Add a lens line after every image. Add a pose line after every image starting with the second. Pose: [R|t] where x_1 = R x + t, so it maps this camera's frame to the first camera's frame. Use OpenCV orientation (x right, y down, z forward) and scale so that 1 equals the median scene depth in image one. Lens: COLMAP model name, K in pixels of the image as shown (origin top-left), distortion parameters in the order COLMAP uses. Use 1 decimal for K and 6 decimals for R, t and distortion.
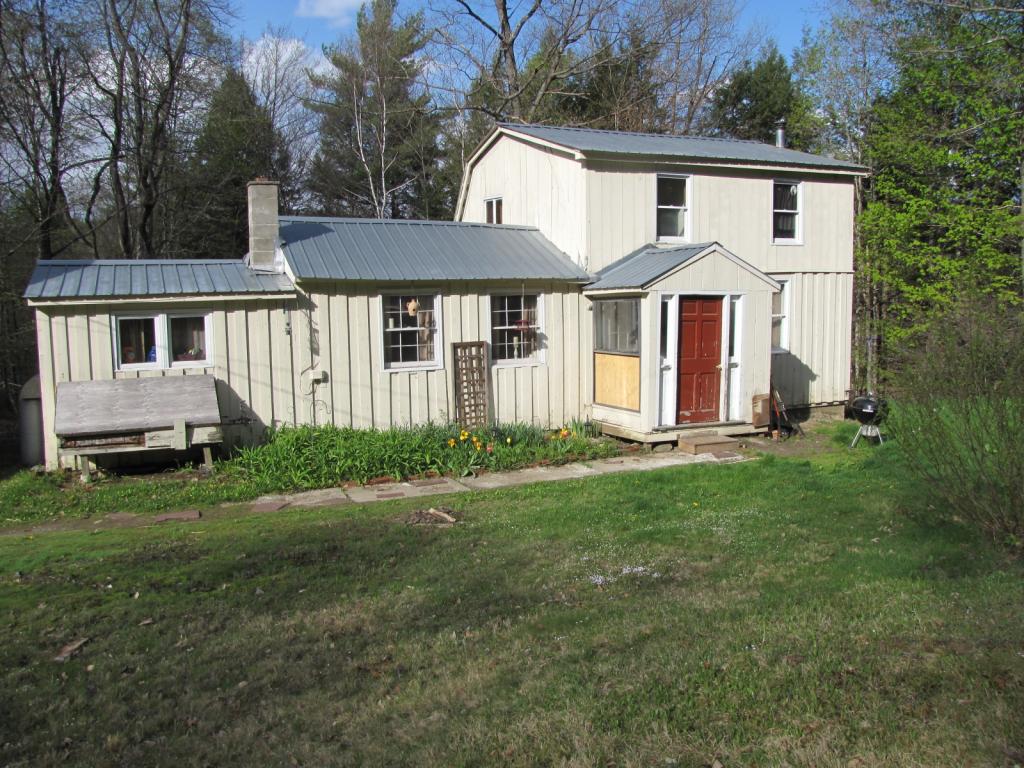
lens RADIAL K [[865.2, 0, 516.5], [0, 865.2, 387.0], [0, 0, 1]] dist [-0.180676, 0.156491]
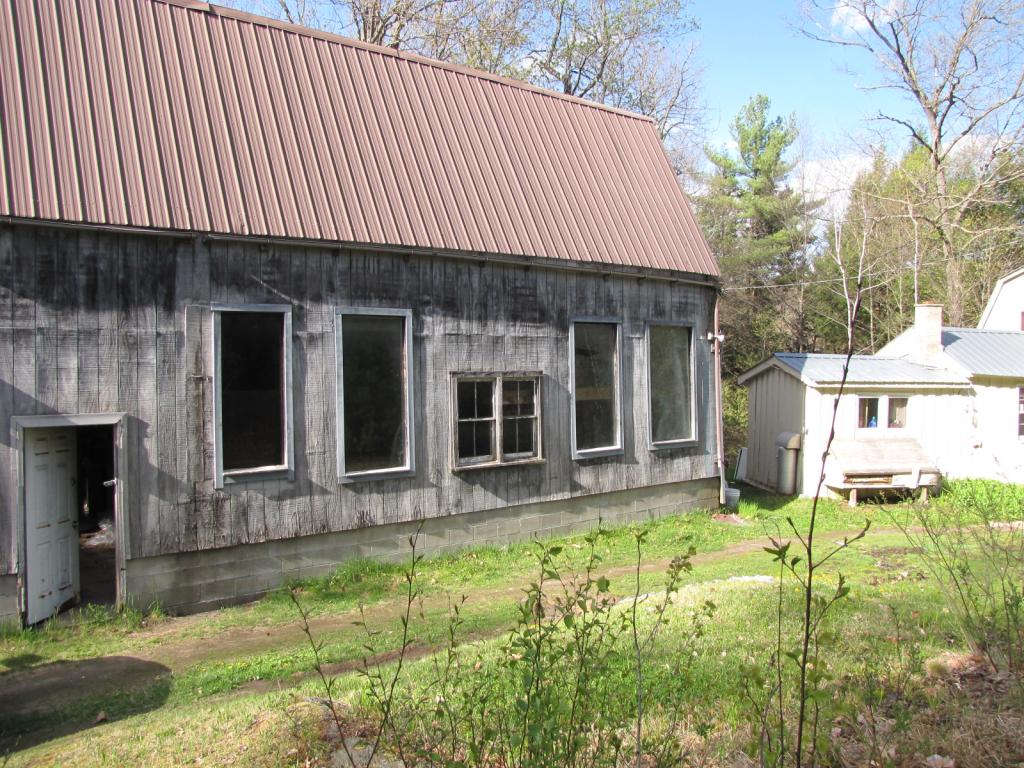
lens RADIAL K [[865.2, 0, 511.2], [0, 865.2, 370.0], [0, 0, 1]] dist [-0.180676, 0.156491]
pose [[0.957806, 0.034434, -0.285345, -0.548698], [-0.060849, 0.994587, -0.084226, 0.028132], [0.280900, 0.098035, 0.954717, -0.508188]]
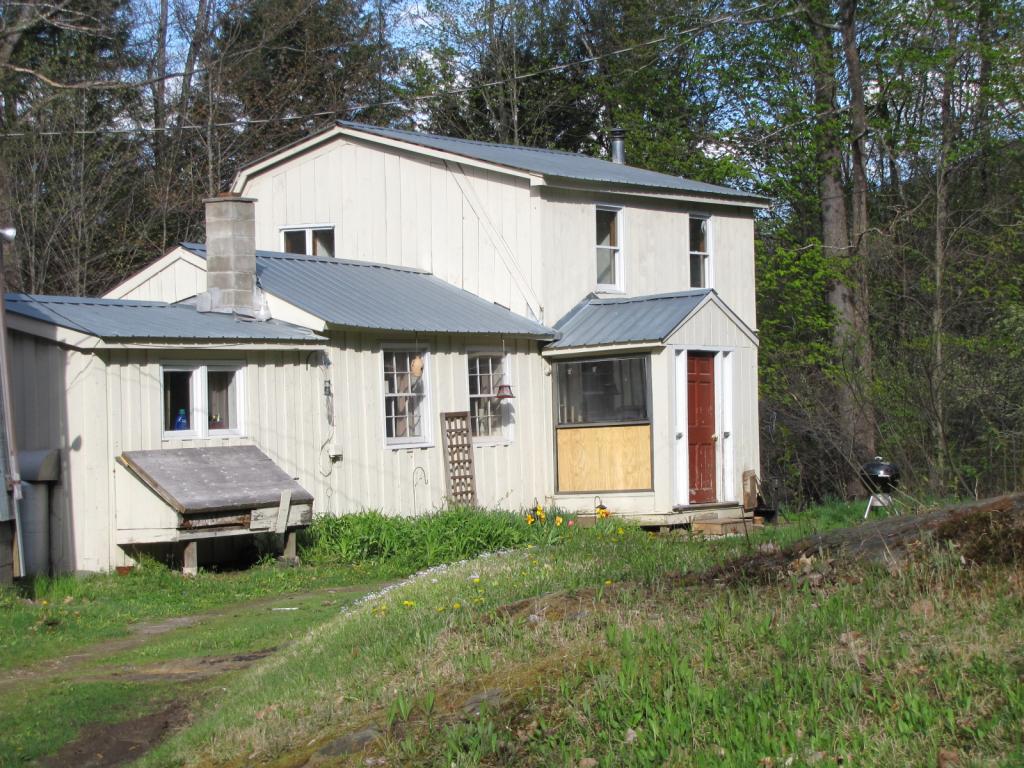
lens RADIAL K [[2156.9, 0, 514.1], [0, 2156.9, 381.5], [0, 0, 1]] dist [0.177615, 0.000000]
pose [[0.845517, -0.006444, 0.533909, -1.069781], [0.081231, 0.989840, -0.116694, 0.155632], [-0.527733, 0.142036, 0.837451, -0.684300]]
